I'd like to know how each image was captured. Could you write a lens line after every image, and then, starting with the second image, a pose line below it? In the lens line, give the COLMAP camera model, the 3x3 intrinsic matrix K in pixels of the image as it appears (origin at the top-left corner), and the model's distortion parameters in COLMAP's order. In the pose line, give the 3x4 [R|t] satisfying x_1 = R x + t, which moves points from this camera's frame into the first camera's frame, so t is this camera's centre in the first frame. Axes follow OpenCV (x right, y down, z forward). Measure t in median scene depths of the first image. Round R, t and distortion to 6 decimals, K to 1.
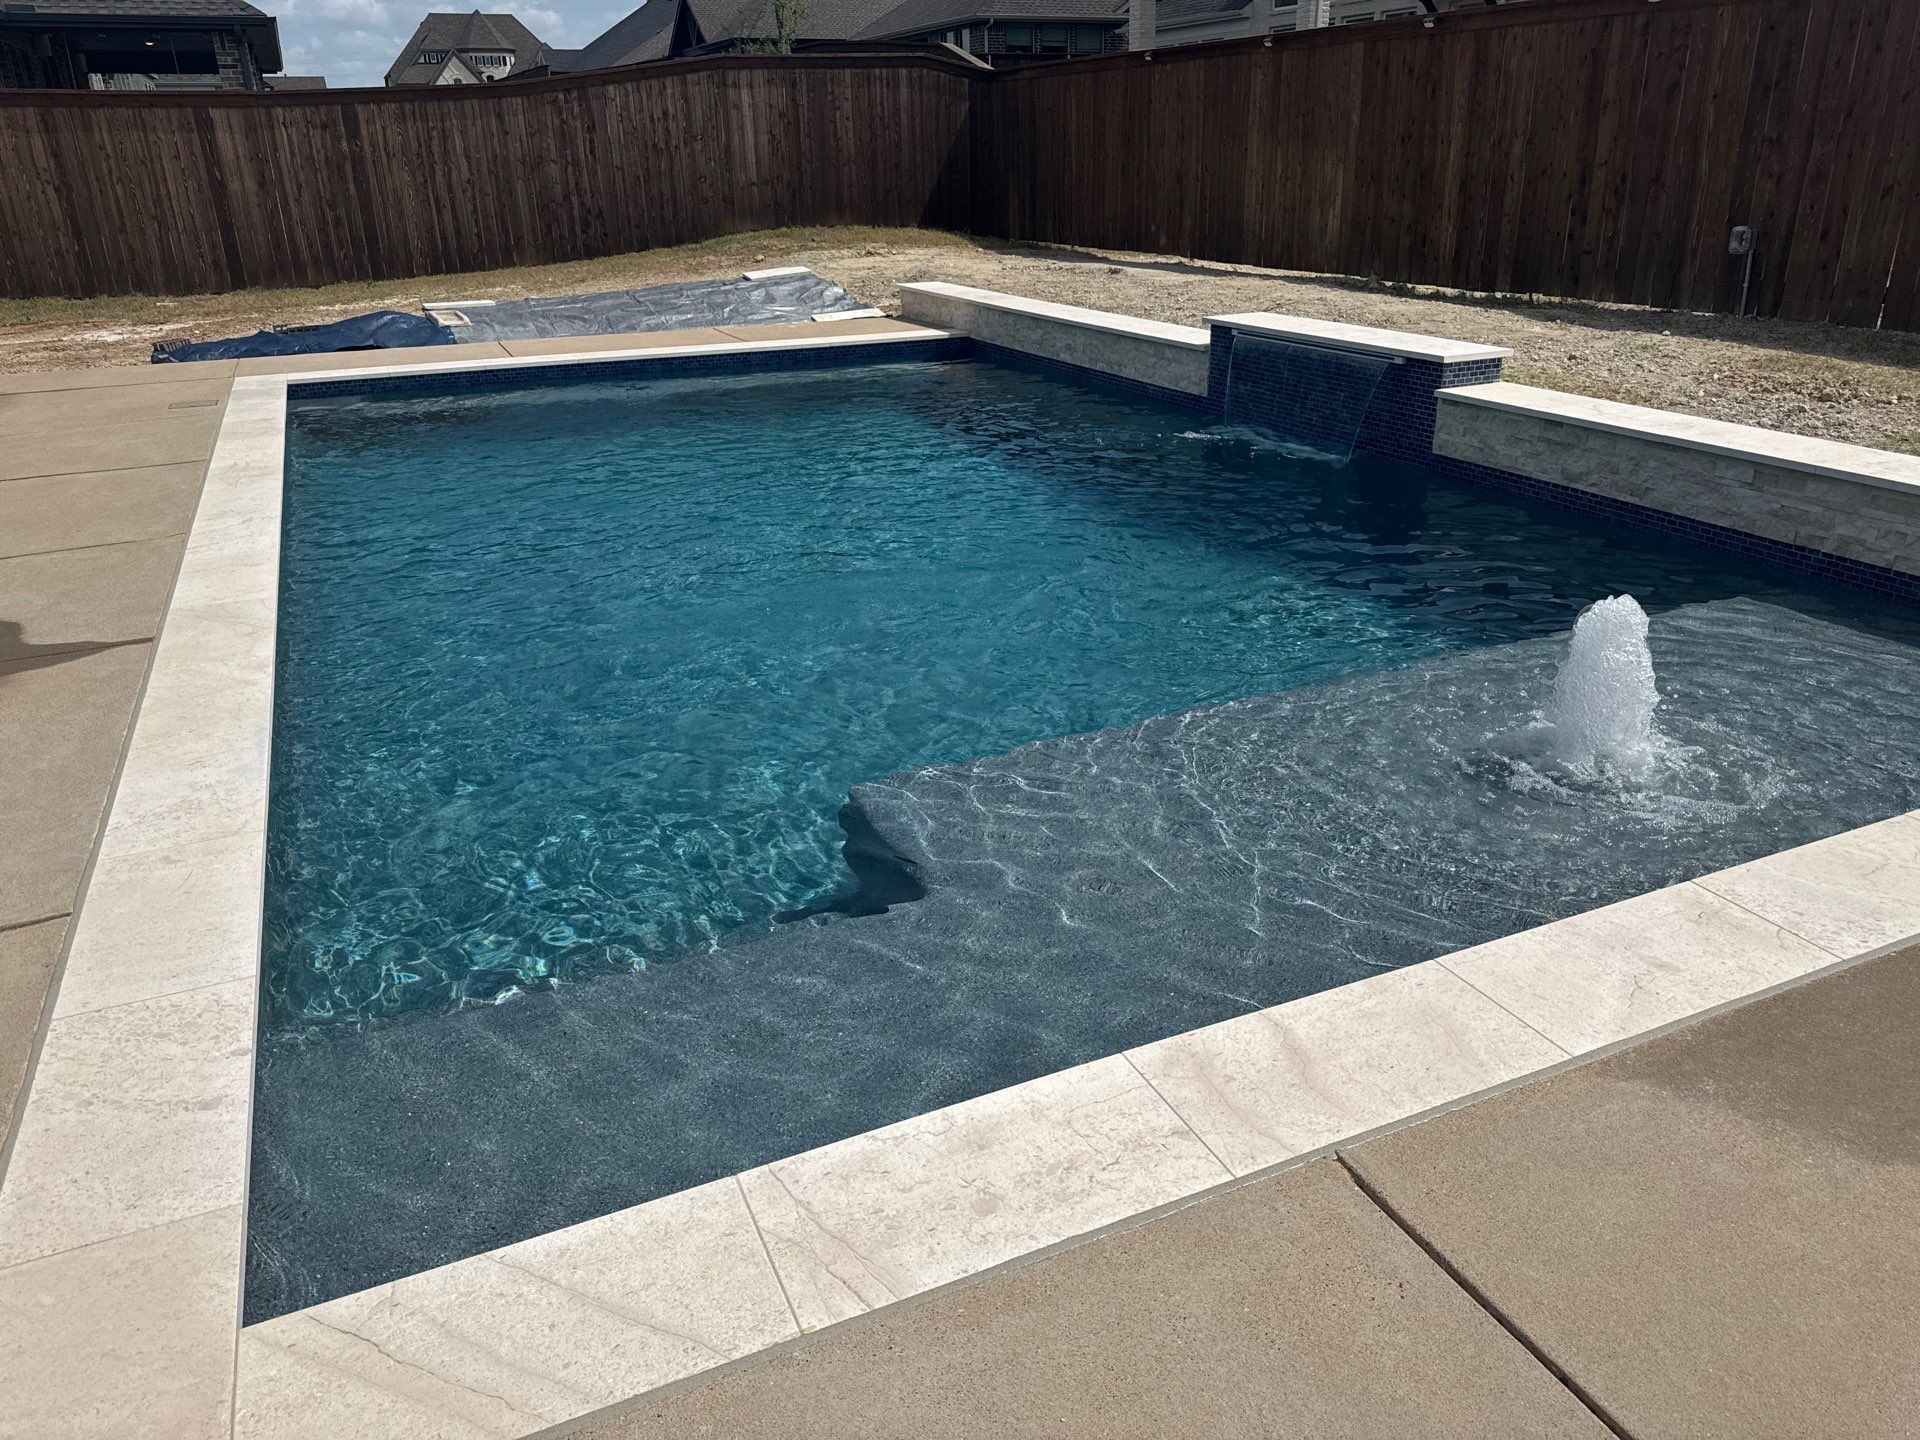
lens RADIAL K [[1370.8, 0, 965.1], [0, 1370.8, 714.6], [0, 0, 1]] dist [0.040108, -0.043646]
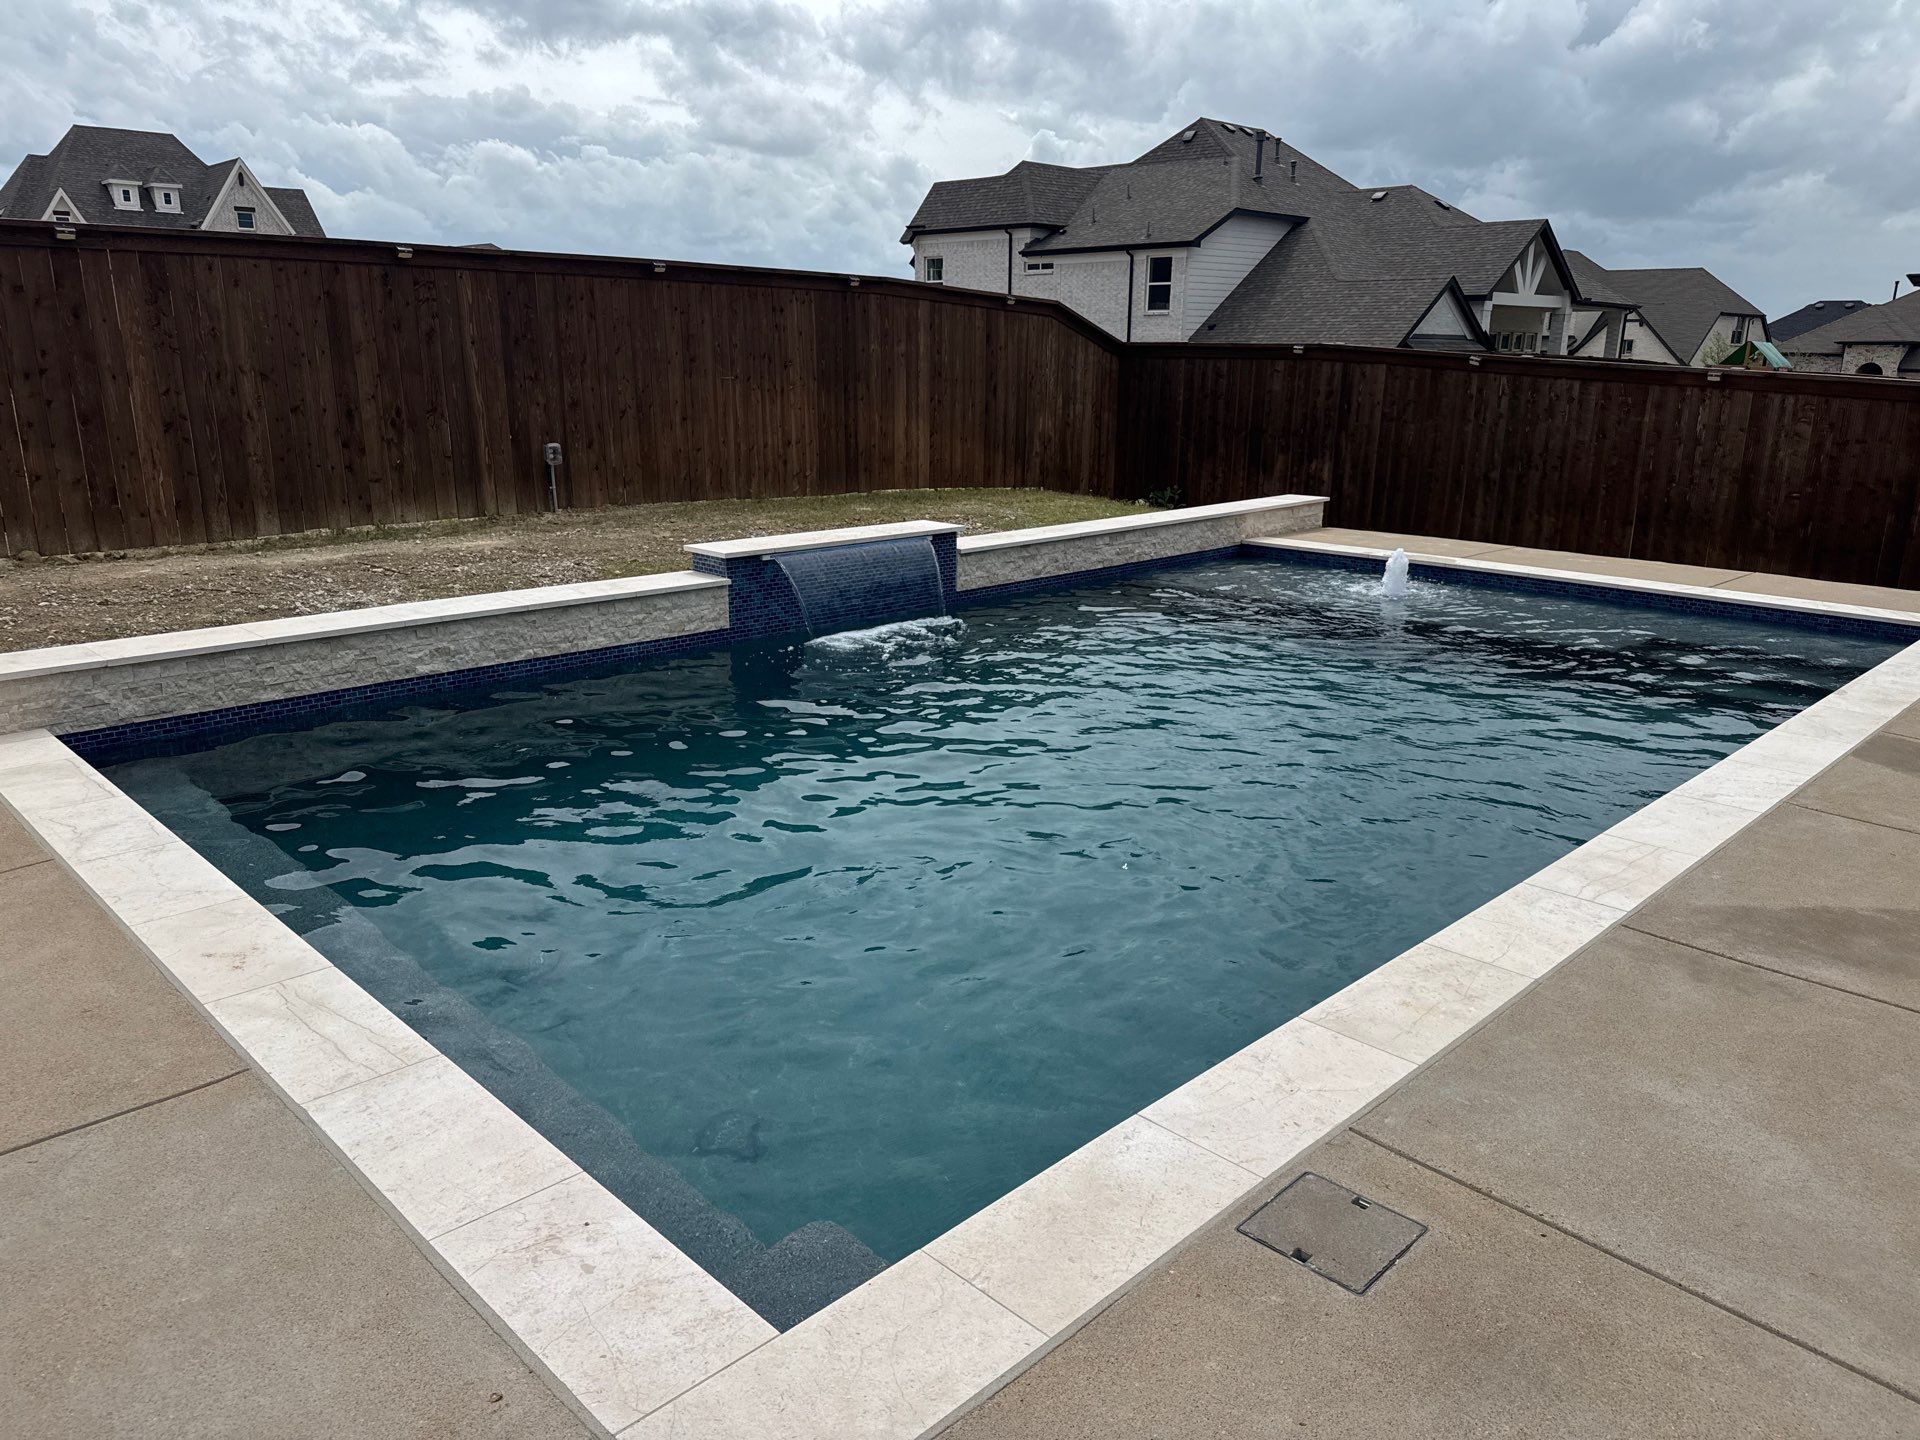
lens RADIAL K [[1359.7, 0, 959.2], [0, 1359.7, 727.0], [0, 0, 1]] dist [0.051487, -0.059017]
pose [[-0.352242, -0.237946, 0.905156, -0.701330], [0.349803, 0.863578, 0.363142, -0.414675], [-0.868080, 0.444540, -0.220955, 0.976152]]
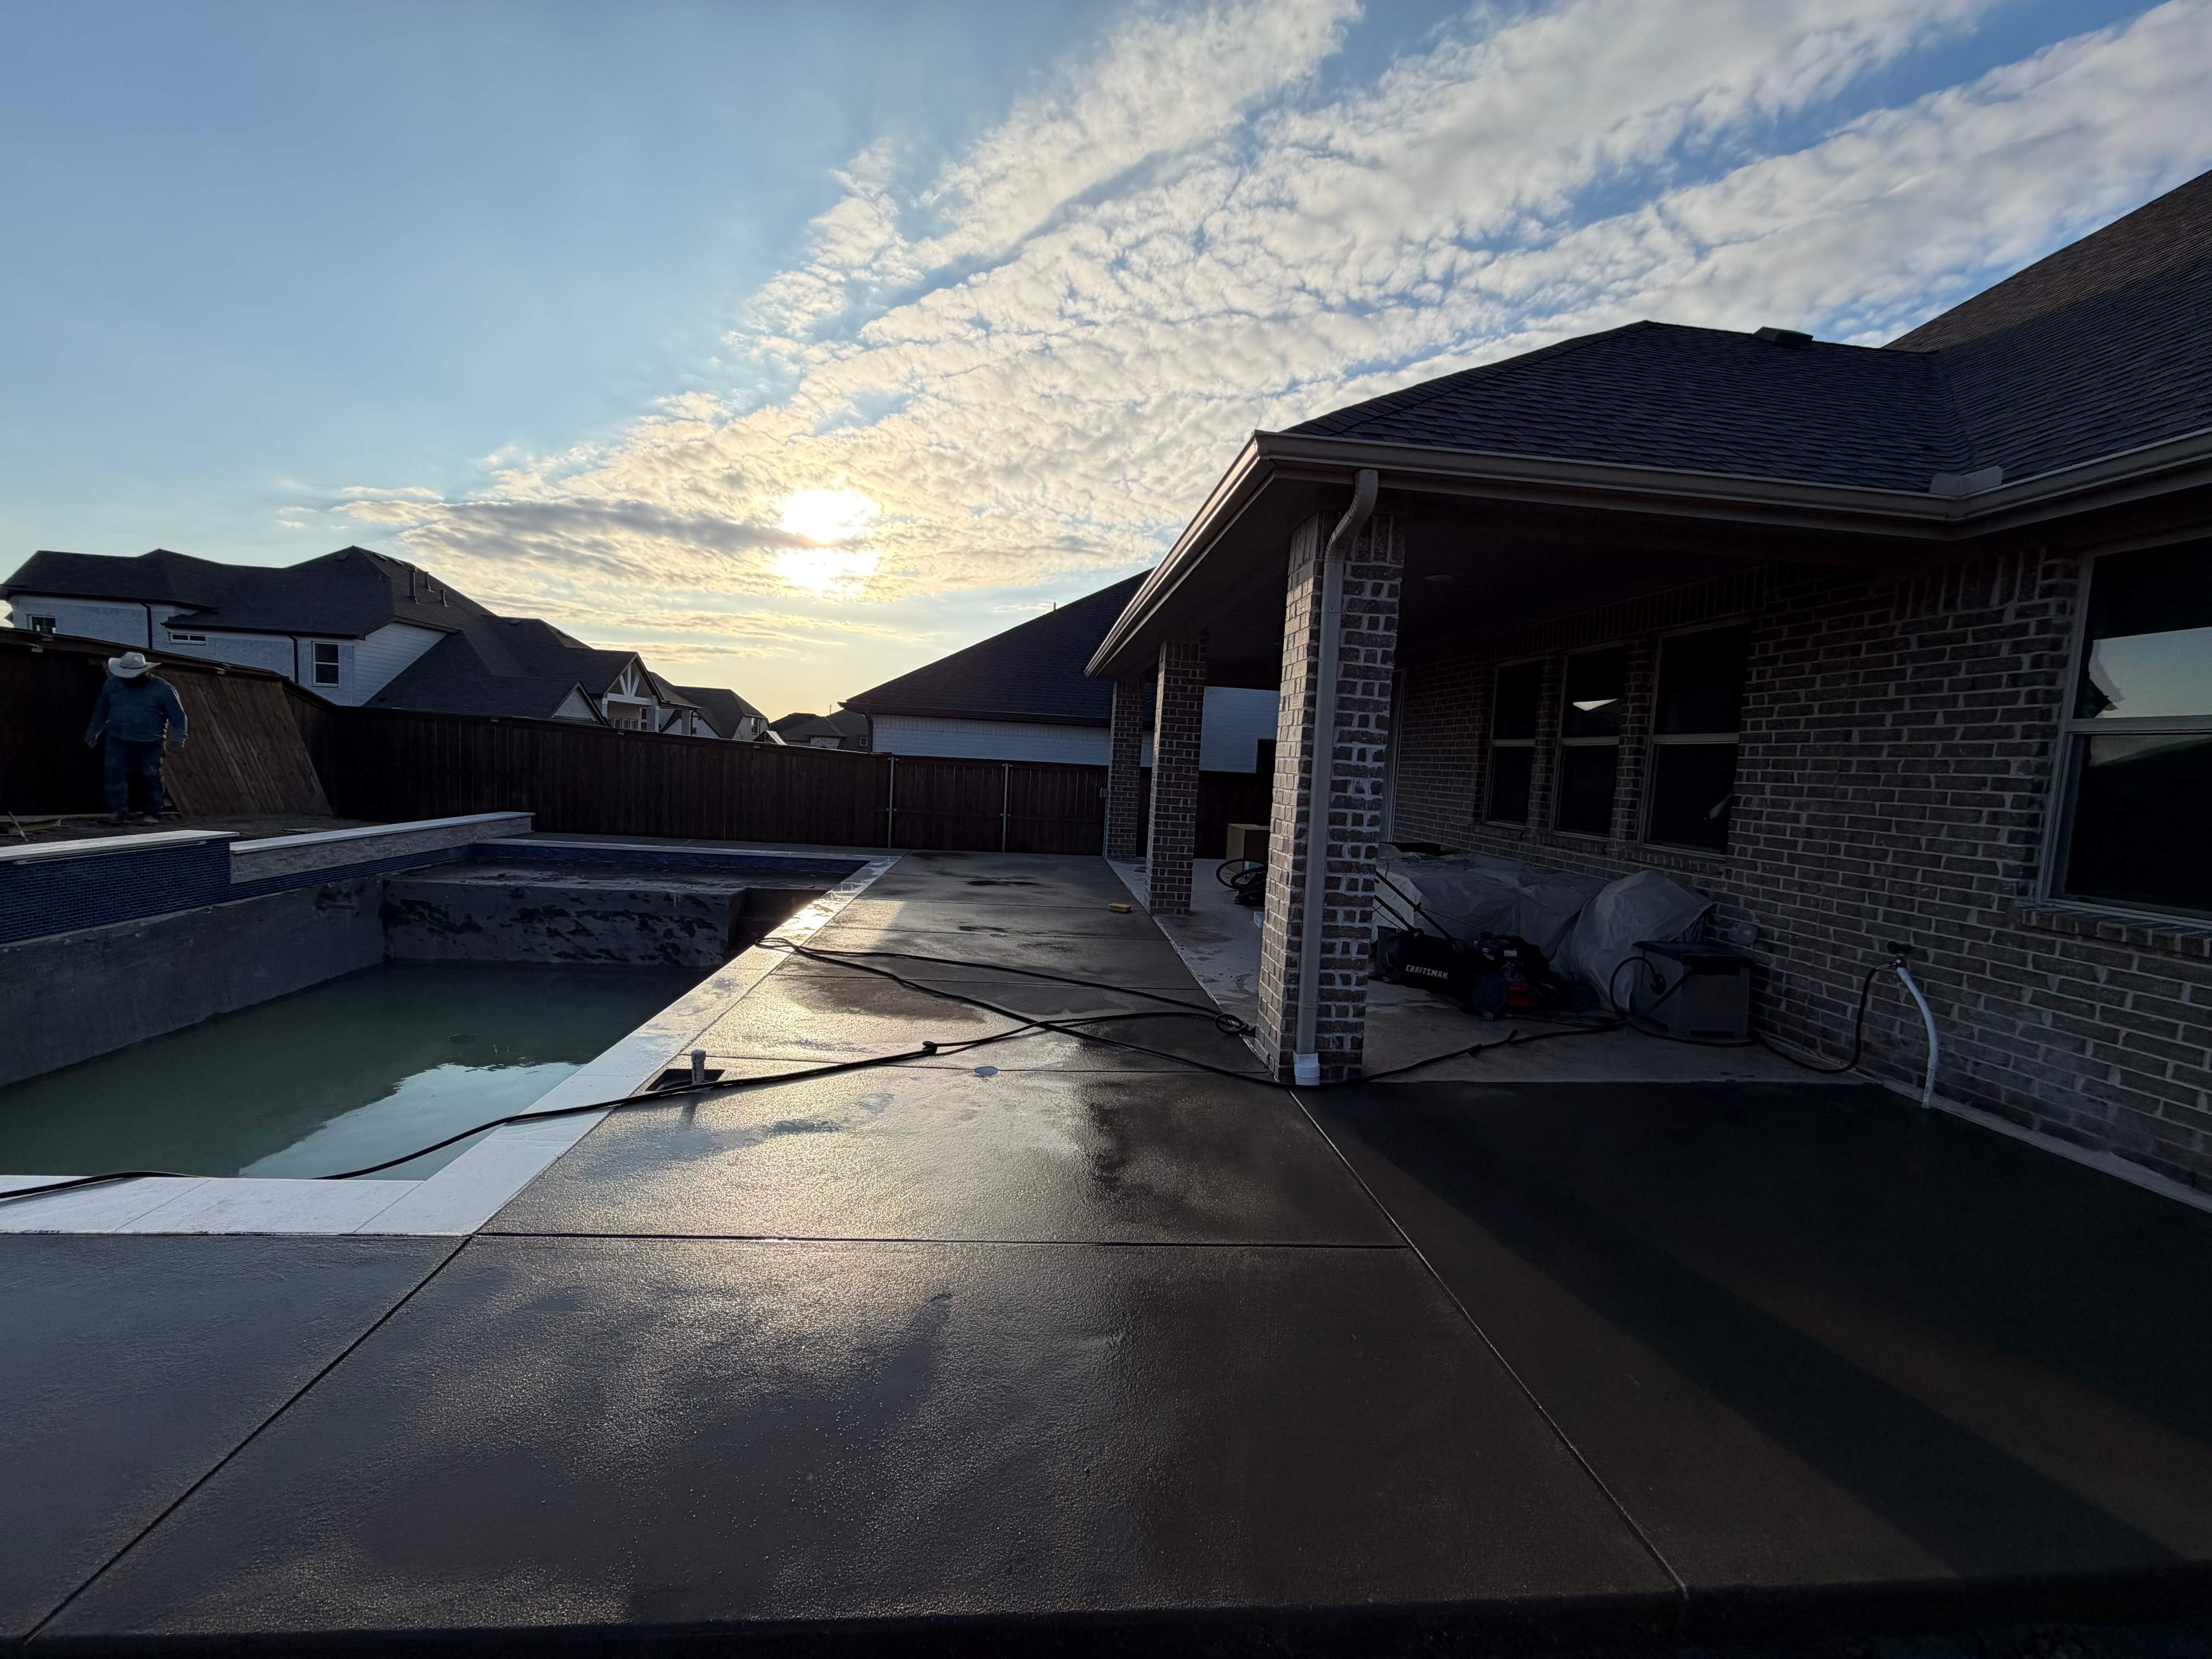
lens RADIAL K [[880.6, 0, 1106.0], [0, 880.6, 829.5], [0, 0, 1]] dist [-0.000192, -0.000183]
pose [[-0.944867, -0.061102, 0.321704, -0.819475], [0.086651, 0.900761, 0.425584, -0.468352], [-0.315782, 0.429996, -0.845804, 1.136363]]
